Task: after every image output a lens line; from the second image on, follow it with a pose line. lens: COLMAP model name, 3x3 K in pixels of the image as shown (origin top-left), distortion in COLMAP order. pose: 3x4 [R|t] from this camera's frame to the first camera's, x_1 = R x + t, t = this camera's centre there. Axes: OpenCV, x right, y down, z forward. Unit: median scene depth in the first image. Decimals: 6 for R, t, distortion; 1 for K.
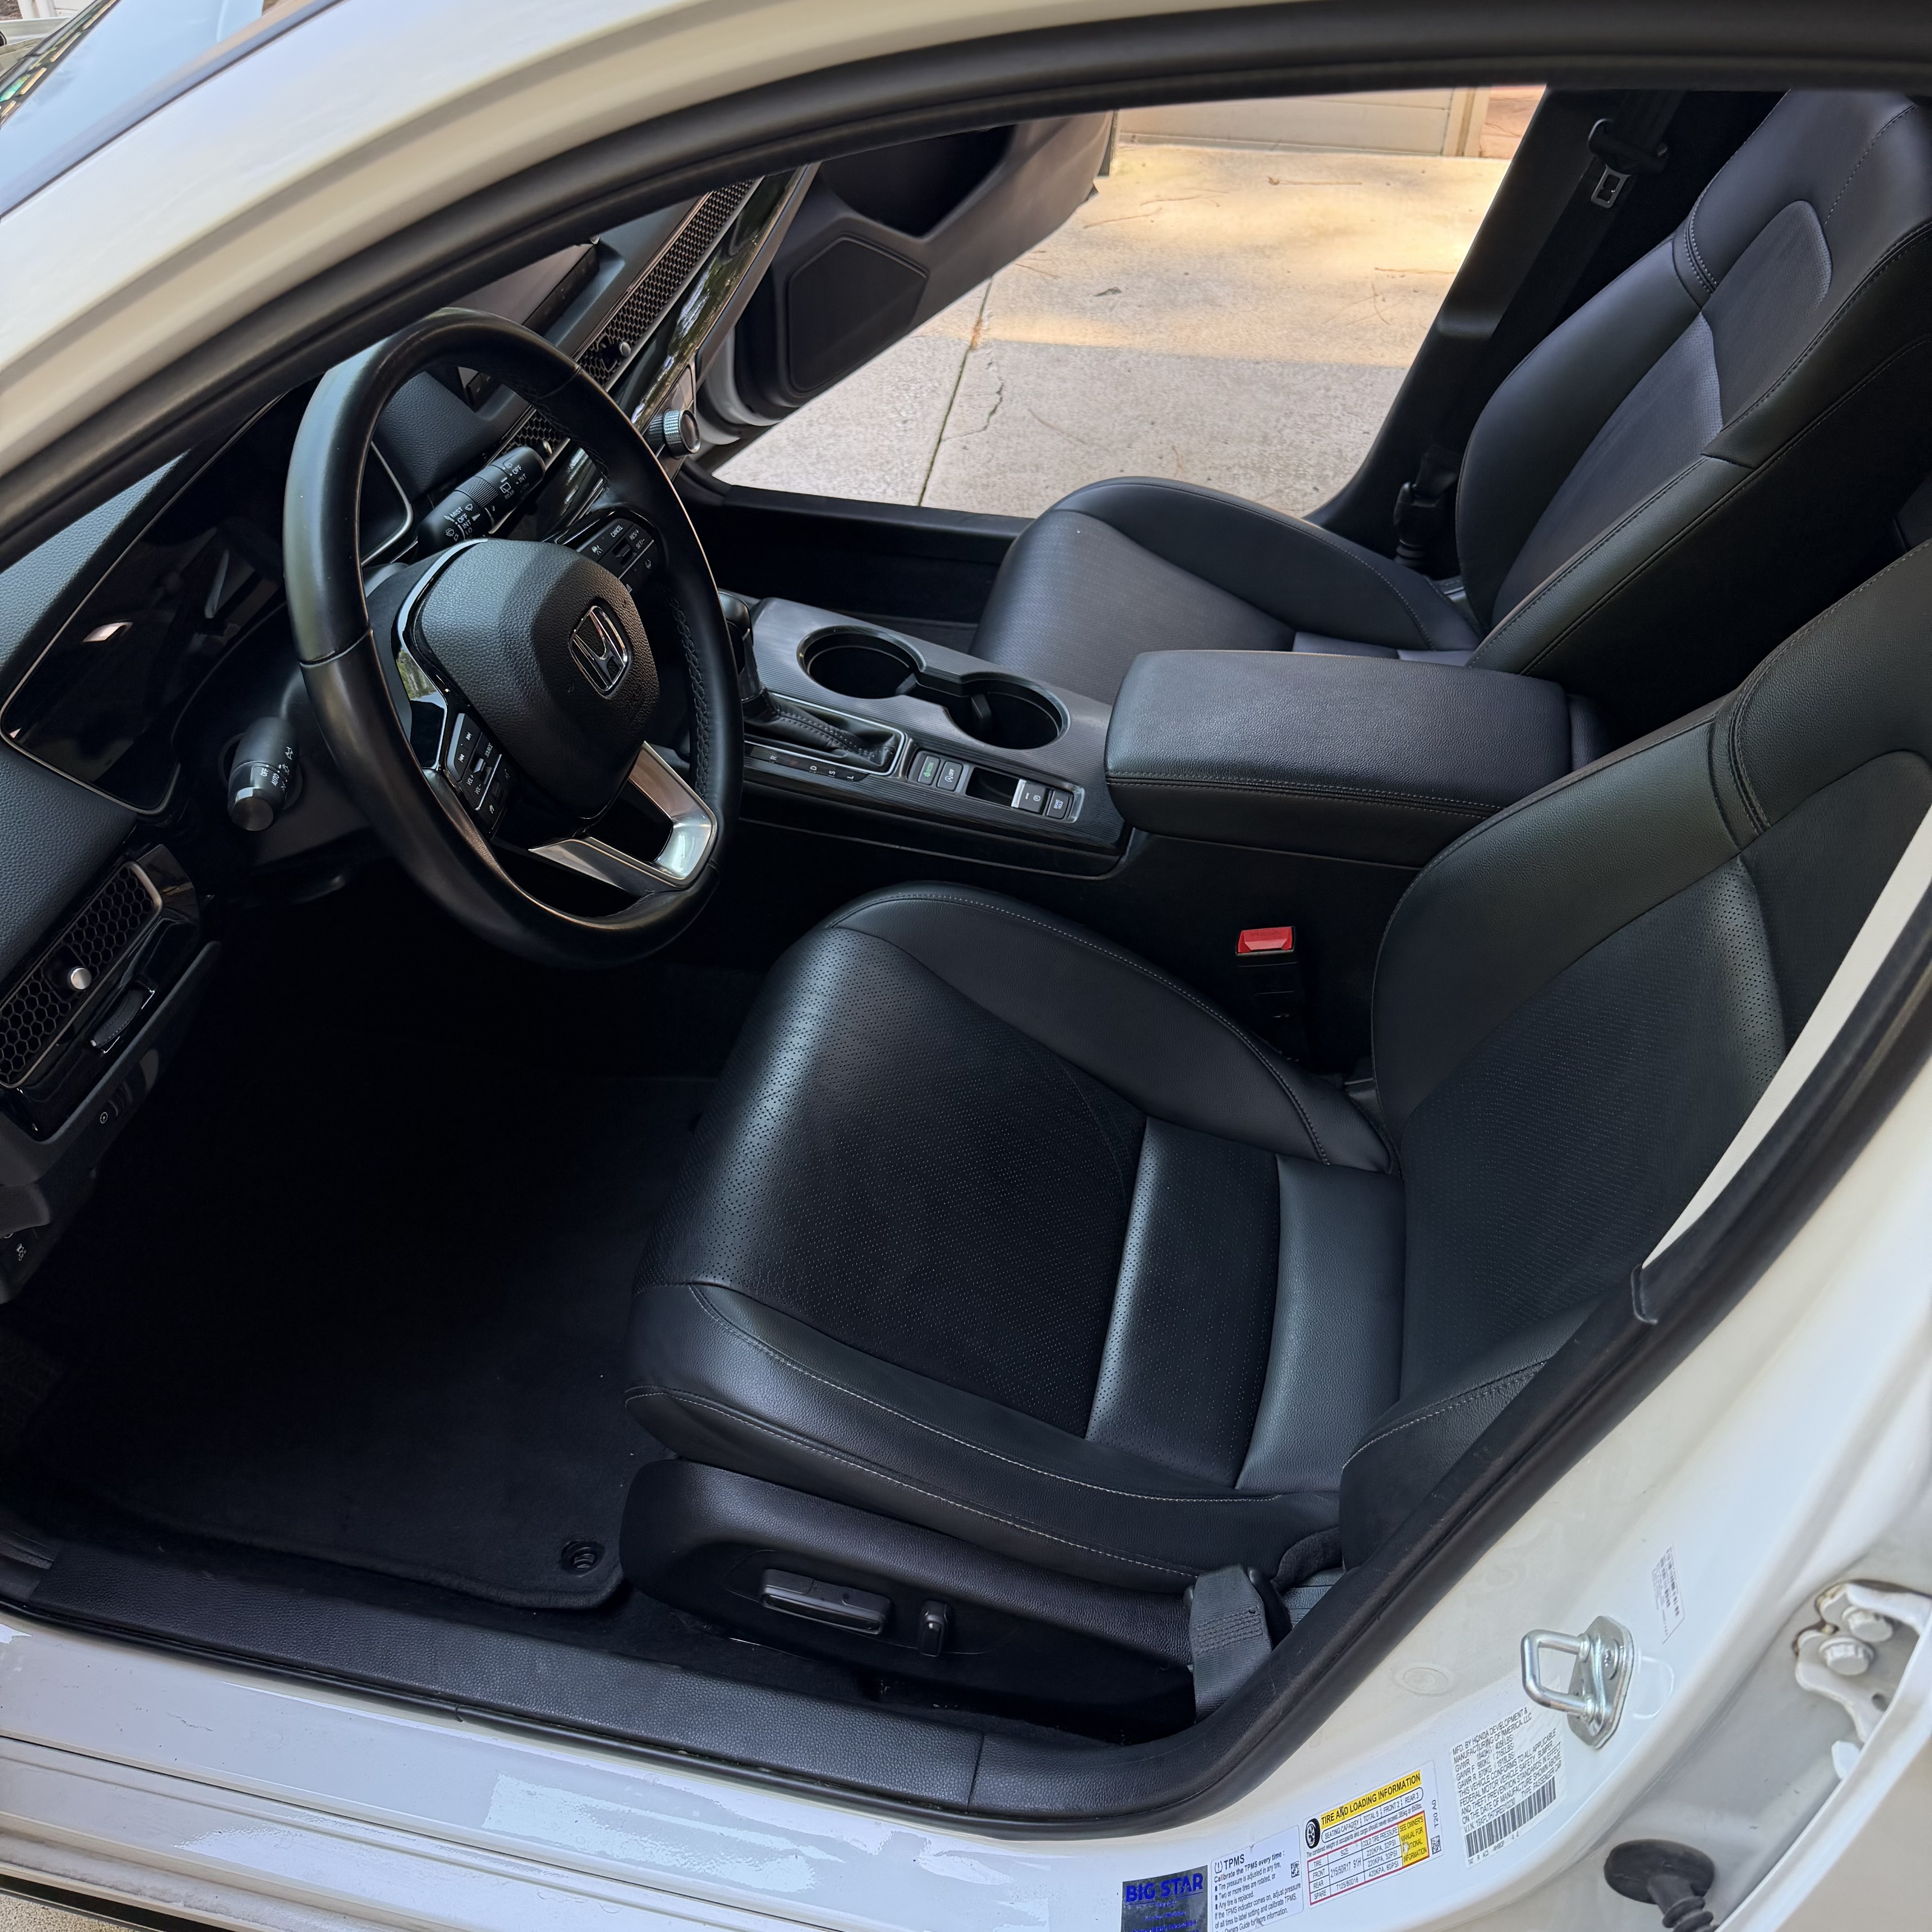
lens RADIAL K [[1851.7, 0, 966.0], [0, 1851.7, 966.0], [0, 0, 1]] dist [-0.001845, -0.008618]
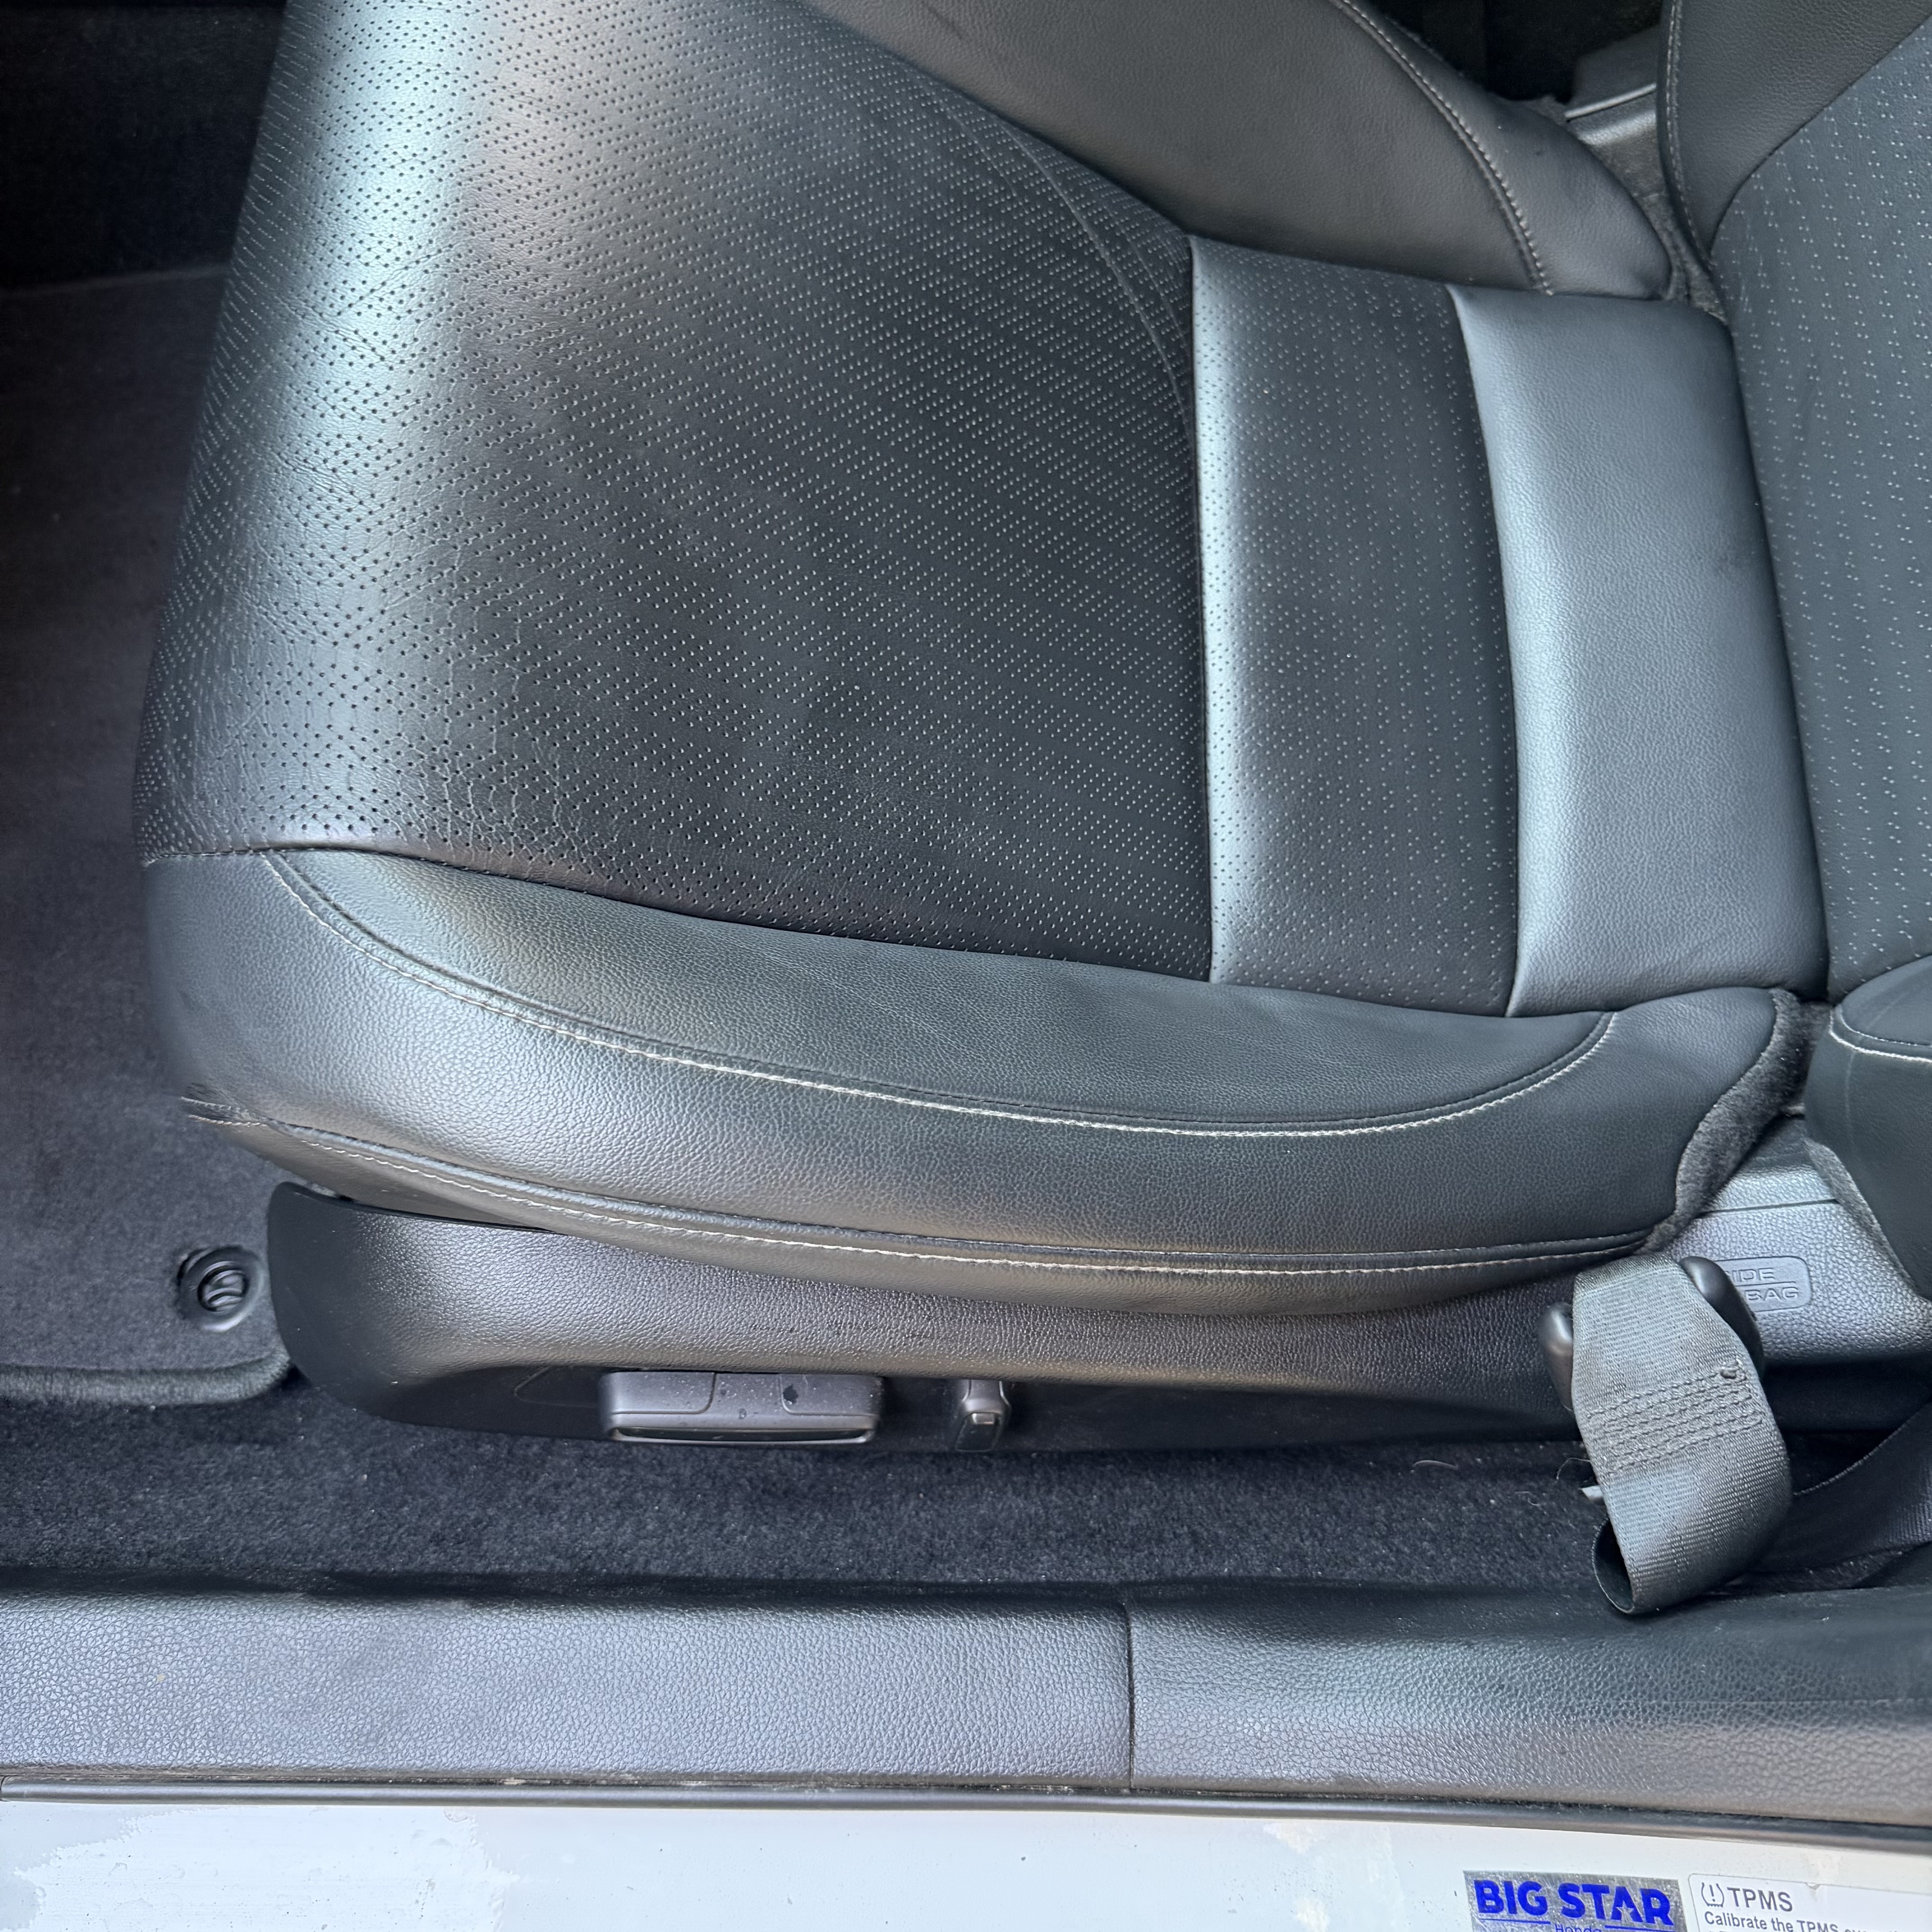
lens RADIAL K [[1851.7, 0, 966.0], [0, 1851.7, 966.0], [0, 0, 1]] dist [-0.001845, -0.008618]
pose [[0.977383, -0.173736, 0.120574, -0.054470], [0.104368, 0.892159, 0.439498, 0.038194], [-0.183928, -0.416974, 0.890114, 0.583861]]
